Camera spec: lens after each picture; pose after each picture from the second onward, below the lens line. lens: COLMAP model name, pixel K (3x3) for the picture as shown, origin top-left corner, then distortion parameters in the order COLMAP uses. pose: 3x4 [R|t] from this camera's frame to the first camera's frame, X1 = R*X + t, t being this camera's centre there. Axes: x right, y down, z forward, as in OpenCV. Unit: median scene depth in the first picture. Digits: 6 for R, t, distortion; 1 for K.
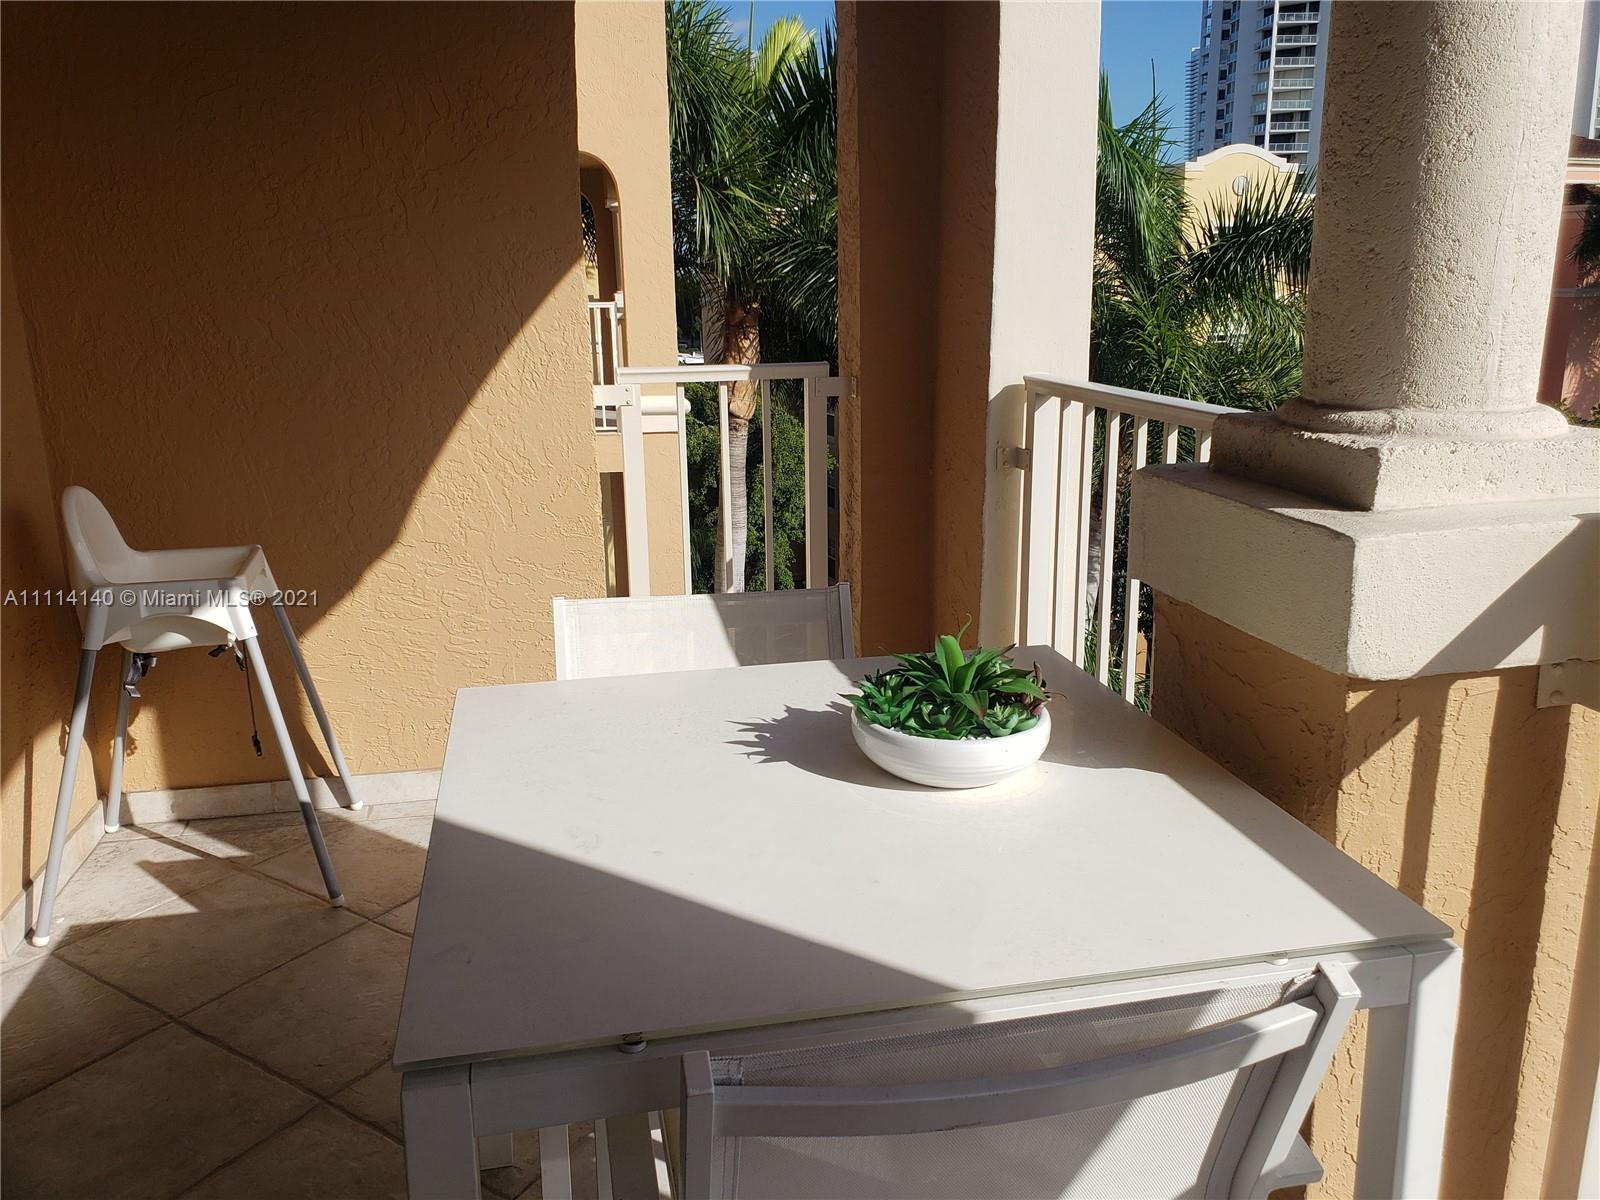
lens RADIAL K [[1240.1, 0, 800.6], [0, 1240.1, 602.2], [0, 0, 1]] dist [-0.009893, -0.006160]
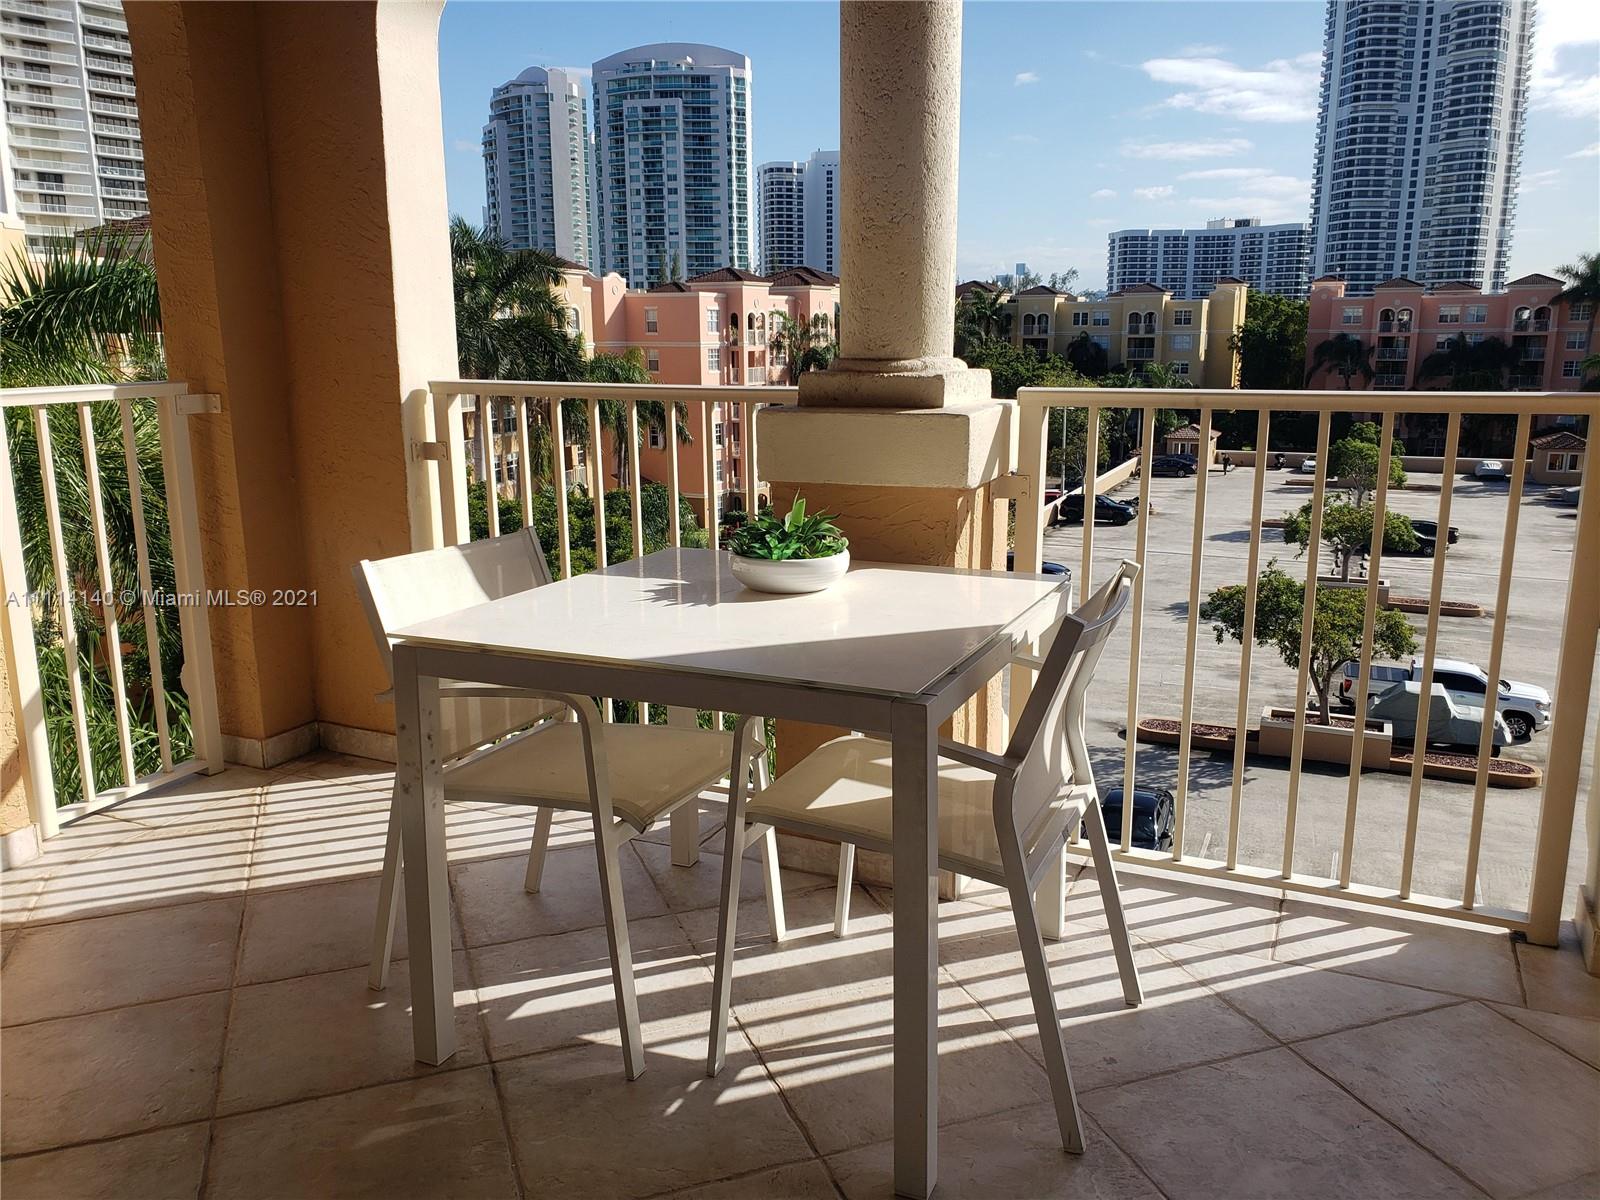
lens RADIAL K [[1240.1, 0, 801.2], [0, 1240.1, 599.6], [0, 0, 1]] dist [-0.009893, -0.006160]
pose [[0.600608, -0.154432, 0.784487, -0.655868], [0.195879, 0.979690, 0.042893, 0.048124], [-0.775178, 0.127902, 0.618660, 0.016338]]
